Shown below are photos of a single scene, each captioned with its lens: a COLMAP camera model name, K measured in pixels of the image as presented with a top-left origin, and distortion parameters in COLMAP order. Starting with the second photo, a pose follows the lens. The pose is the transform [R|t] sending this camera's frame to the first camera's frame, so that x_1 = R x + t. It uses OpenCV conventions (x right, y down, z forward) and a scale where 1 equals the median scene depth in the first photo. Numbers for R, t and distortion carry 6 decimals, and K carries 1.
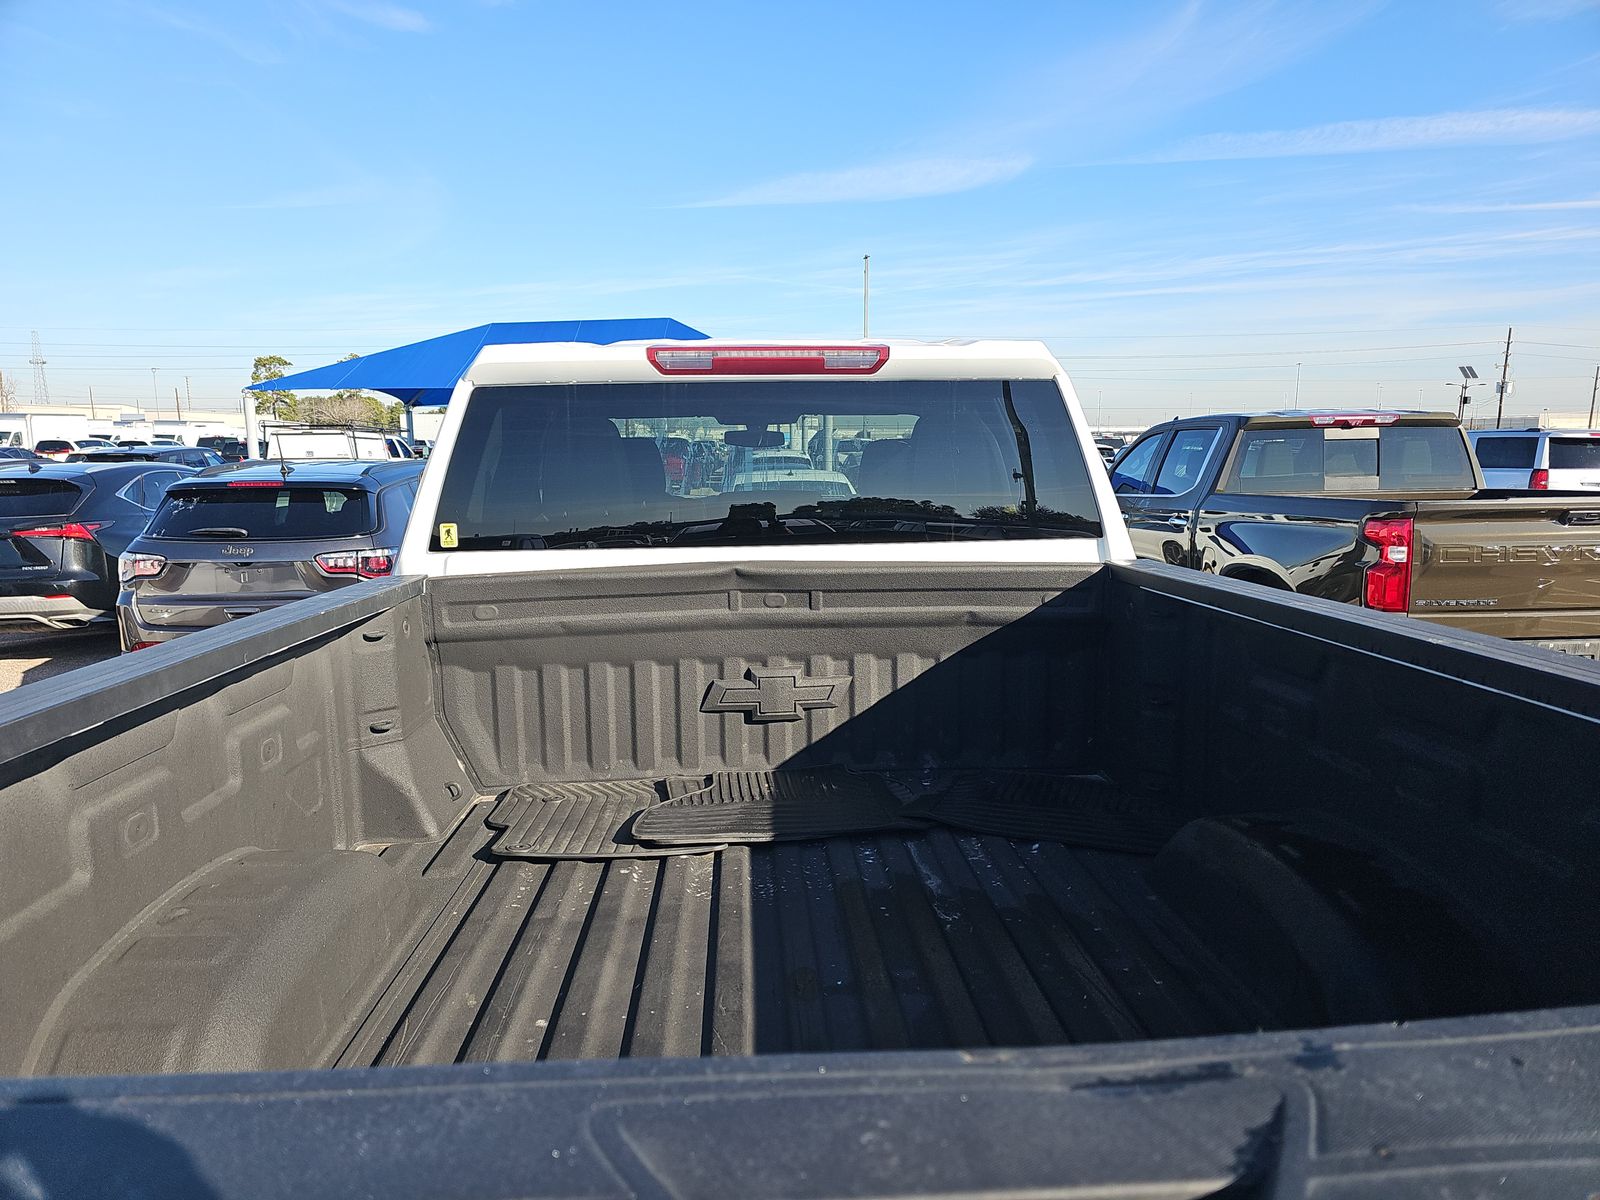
lens RADIAL K [[1071.9, 0, 790.6], [0, 1071.9, 600.9], [0, 0, 1]] dist [0.041716, -0.036488]
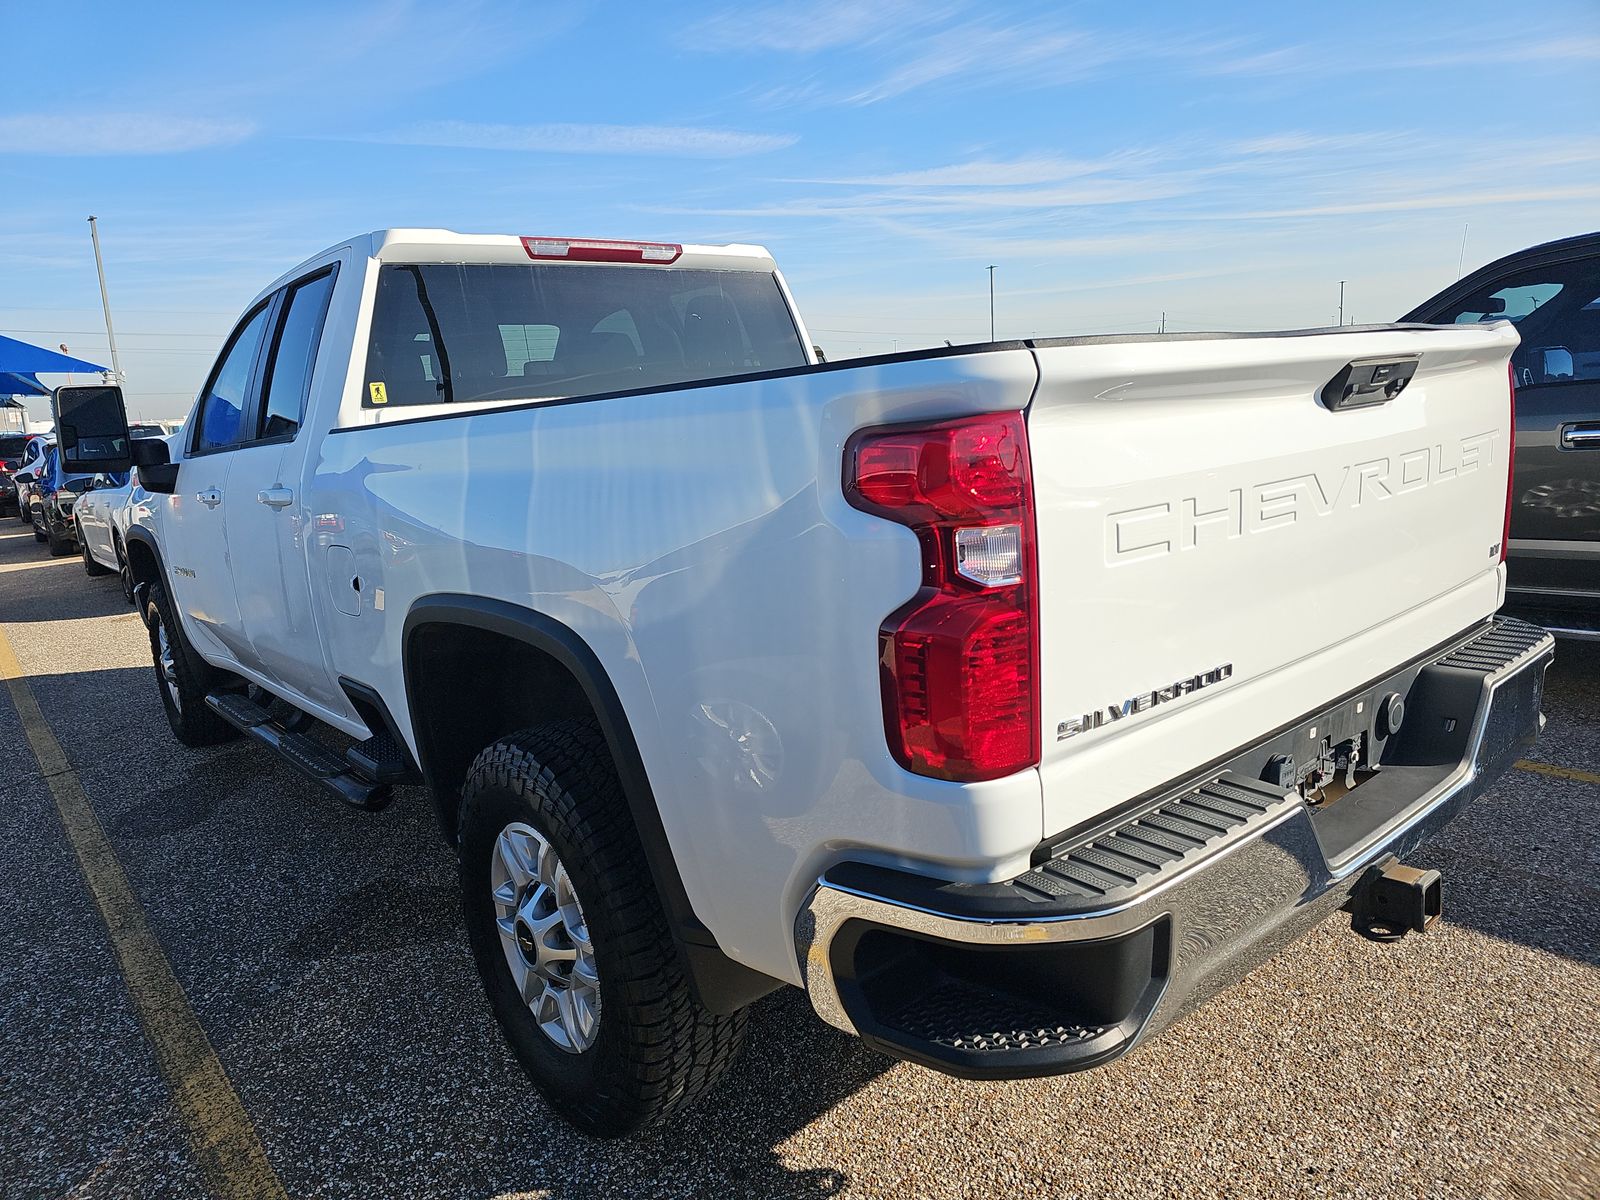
lens RADIAL K [[1071.9, 0, 797.6], [0, 1071.9, 588.7], [0, 0, 1]] dist [0.041716, -0.036488]
pose [[0.800641, -0.146483, 0.580962, -0.191272], [0.144225, 0.988260, 0.050418, 0.044515], [-0.581527, 0.043423, 0.812368, -0.056948]]
